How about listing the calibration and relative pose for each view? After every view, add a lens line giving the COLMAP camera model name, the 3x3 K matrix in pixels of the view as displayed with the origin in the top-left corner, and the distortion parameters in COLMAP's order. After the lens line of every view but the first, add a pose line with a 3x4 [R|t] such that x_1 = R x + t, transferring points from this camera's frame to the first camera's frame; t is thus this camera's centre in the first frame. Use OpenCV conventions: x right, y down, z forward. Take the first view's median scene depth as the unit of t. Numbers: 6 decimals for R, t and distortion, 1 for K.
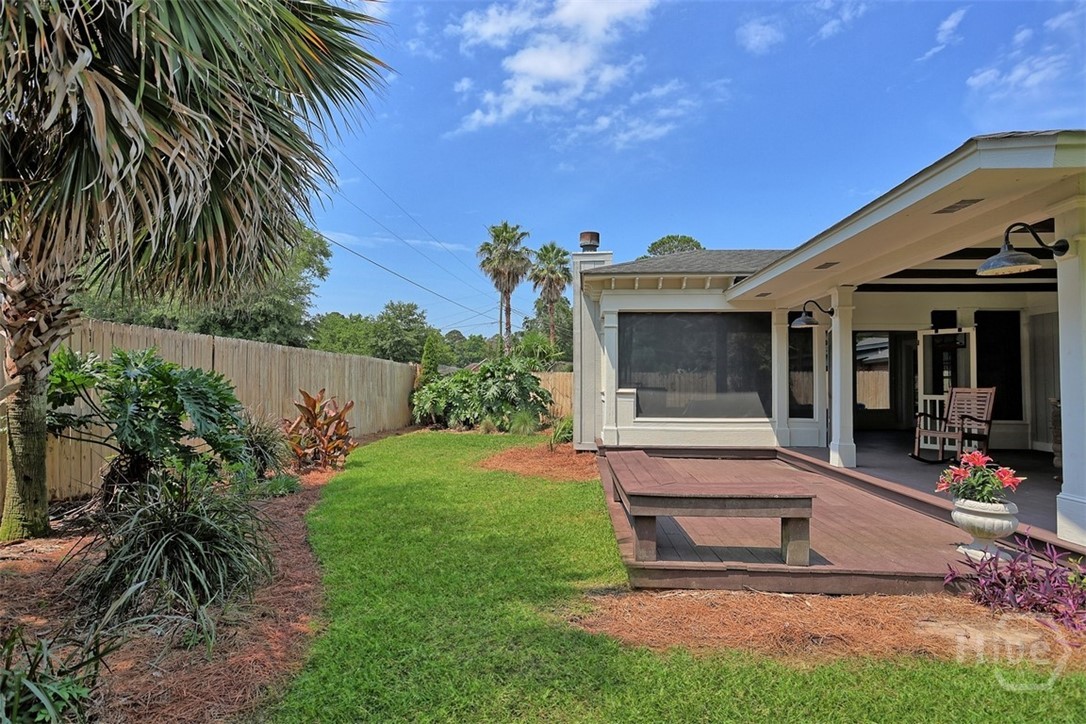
lens RADIAL K [[541.5, 0, 533.9], [0, 541.5, 373.2], [0, 0, 1]] dist [-0.041778, 0.017042]
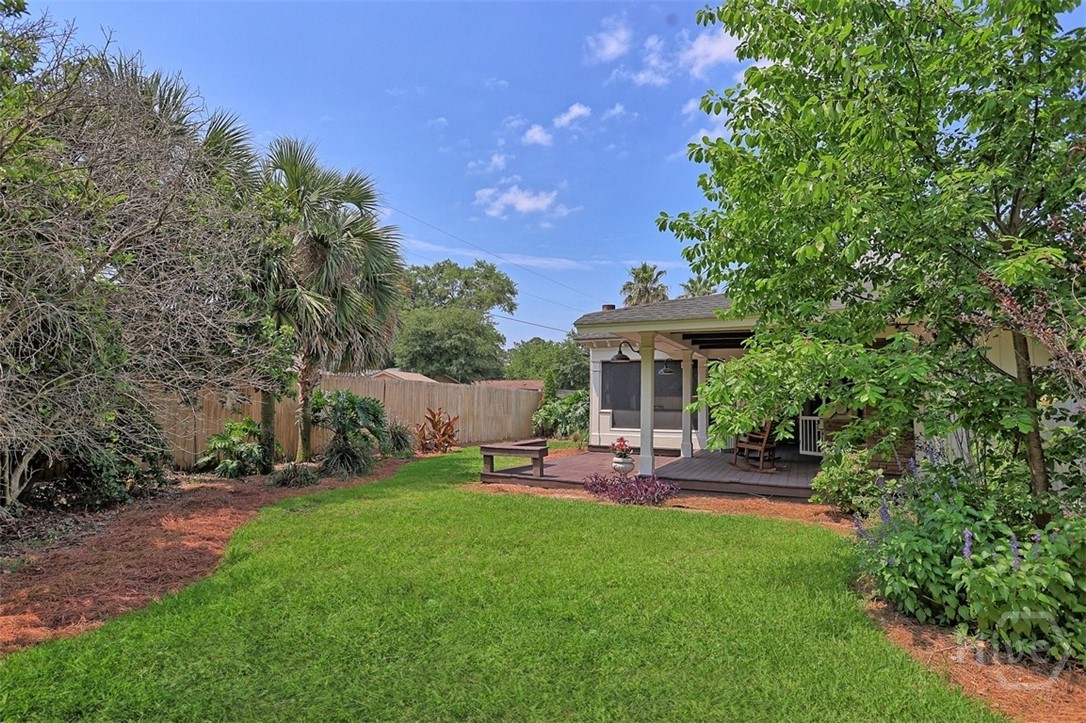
lens RADIAL K [[541.5, 0, 537.4], [0, 541.5, 364.1], [0, 0, 1]] dist [-0.041778, 0.017042]
pose [[0.938499, -0.016586, -0.344884, 0.584120], [-0.002936, 0.998426, -0.056005, -0.016749], [0.345270, 0.053573, 0.936973, -0.621453]]
